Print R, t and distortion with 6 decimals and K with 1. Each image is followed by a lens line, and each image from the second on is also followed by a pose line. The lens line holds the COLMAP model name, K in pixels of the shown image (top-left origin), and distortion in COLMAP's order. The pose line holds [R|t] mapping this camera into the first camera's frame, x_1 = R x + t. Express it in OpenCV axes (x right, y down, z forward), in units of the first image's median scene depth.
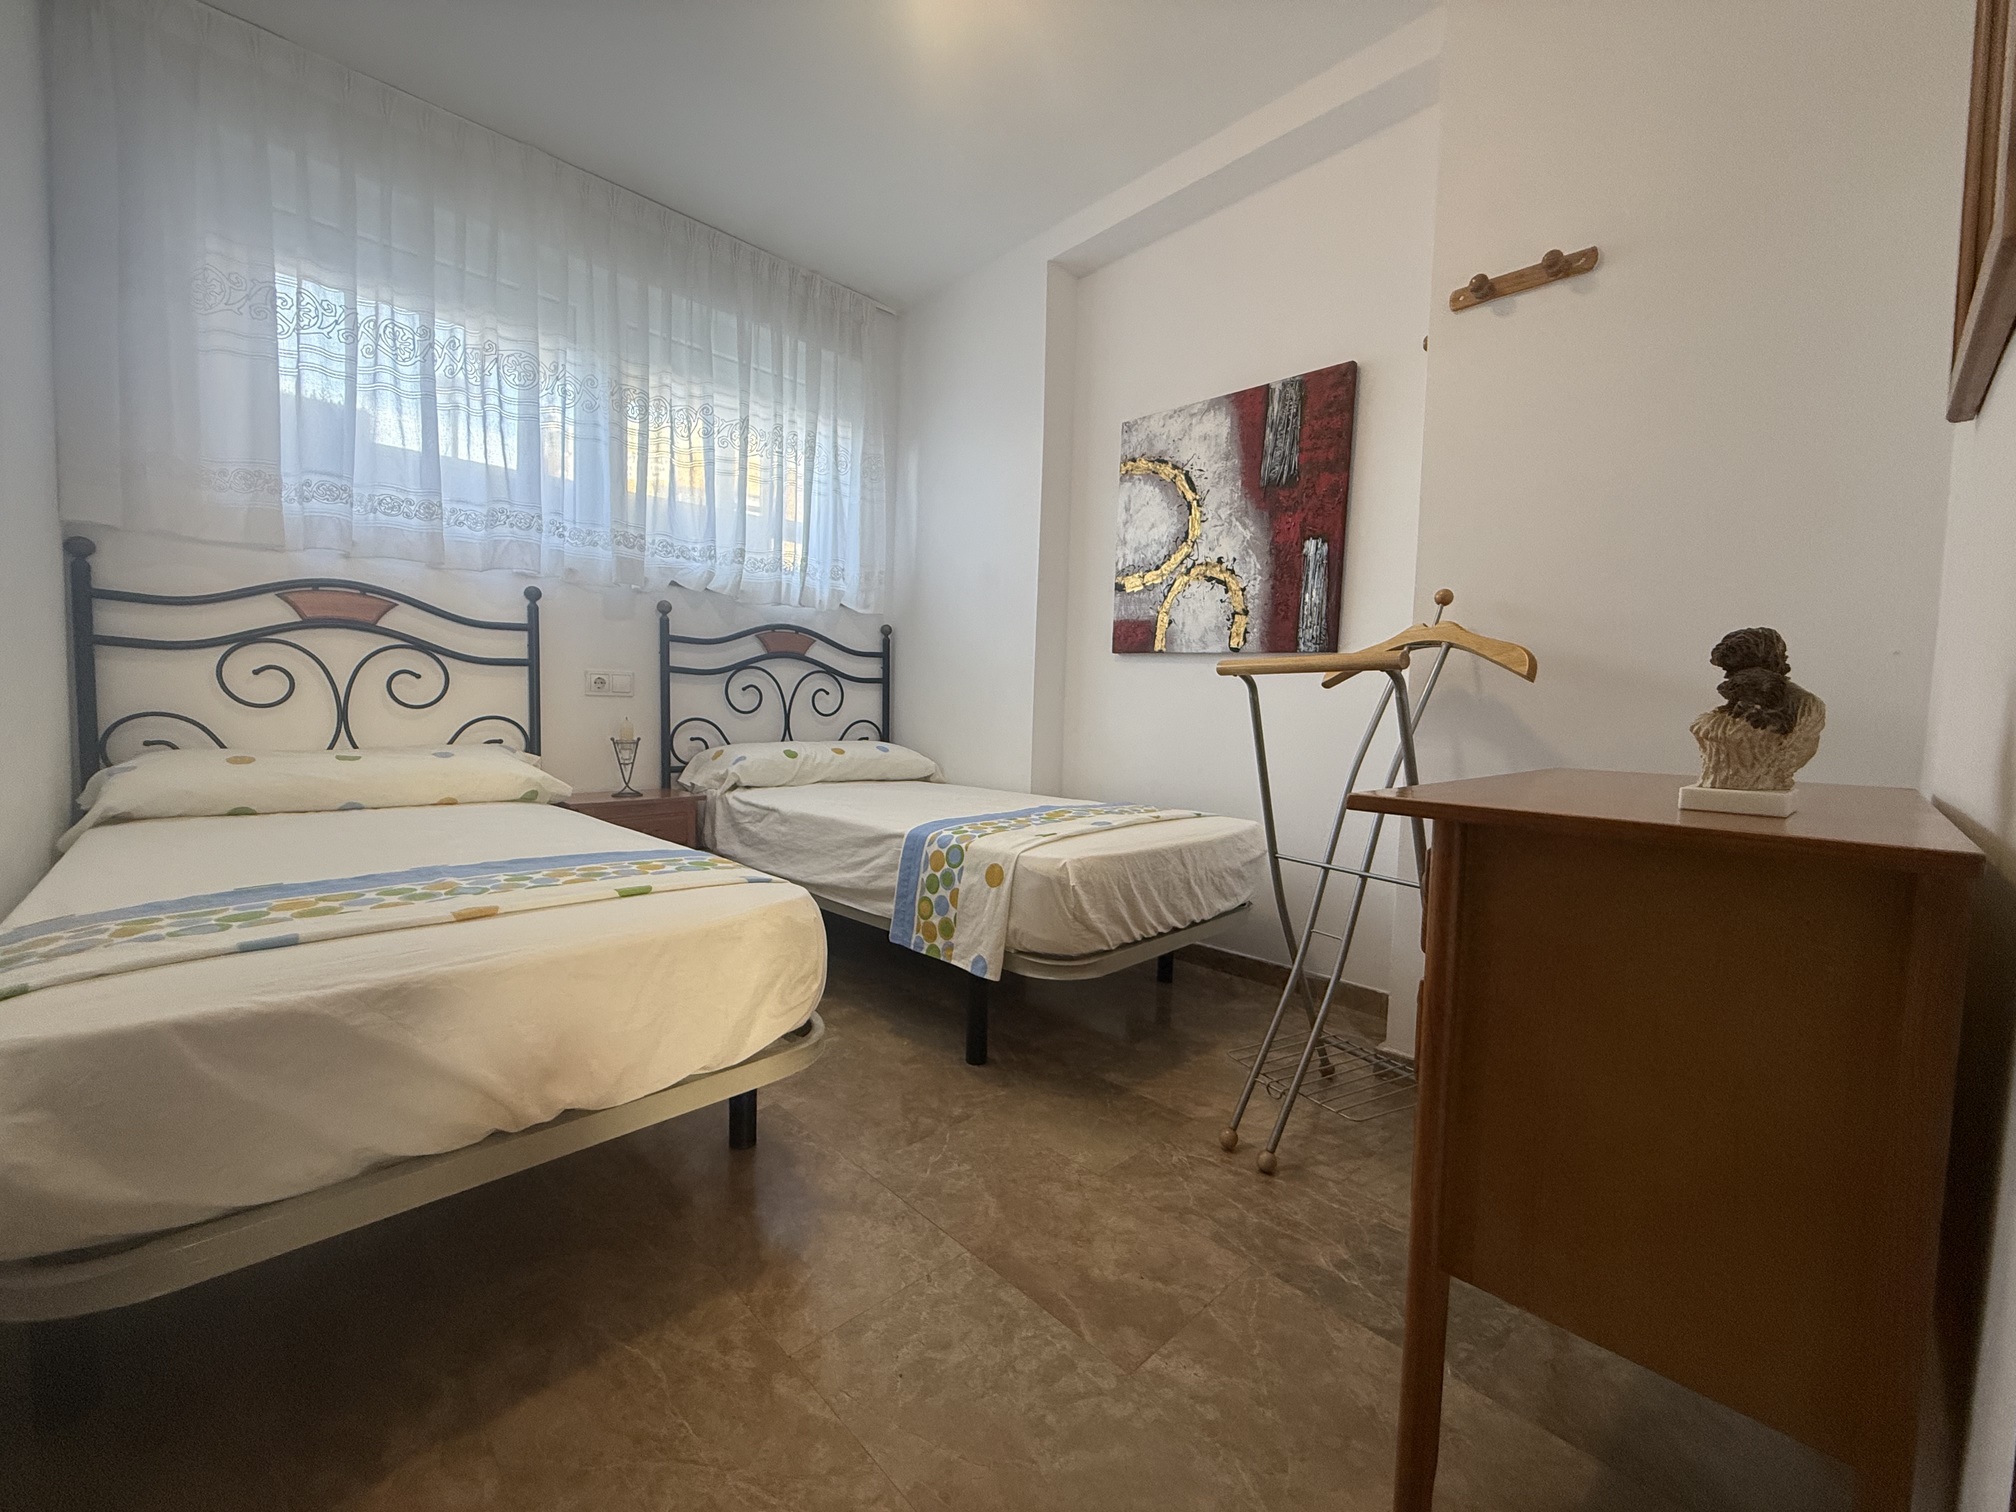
lens RADIAL K [[799.4, 0, 1004.3], [0, 799.4, 754.9], [0, 0, 1]] dist [0.001830, -0.000401]
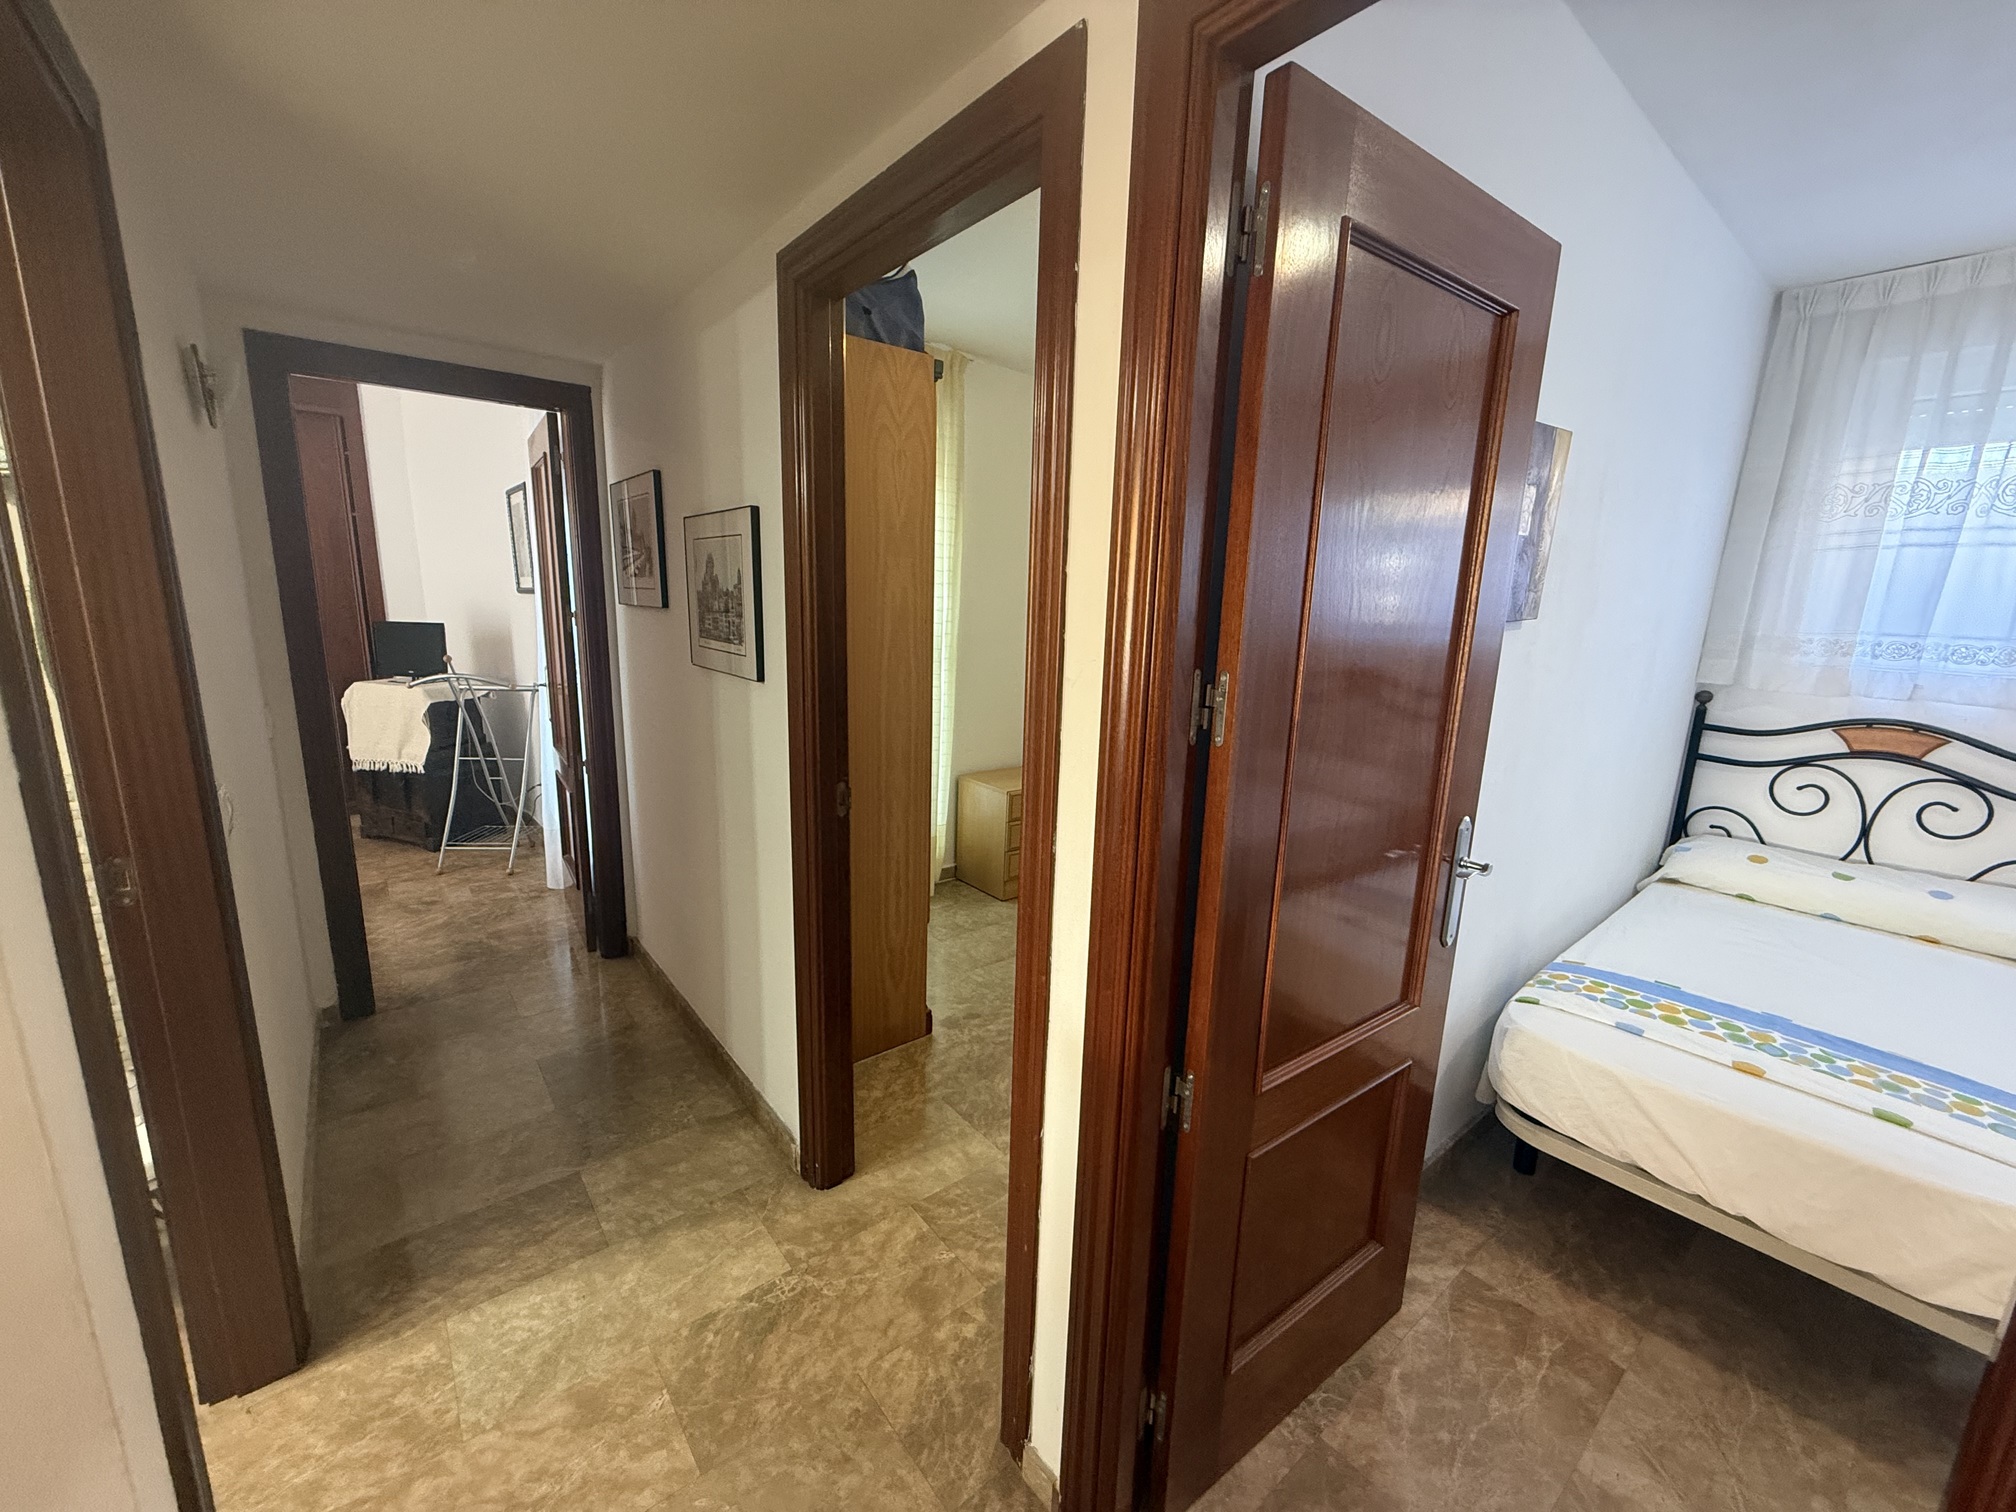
lens RADIAL K [[799.4, 0, 1005.1], [0, 799.4, 763.8], [0, 0, 1]] dist [0.001830, -0.000401]
pose [[-0.080038, 0.174330, -0.981429, 0.431687], [-0.088875, 0.979418, 0.181220, -0.263551], [0.992822, 0.101729, -0.062897, -0.197814]]
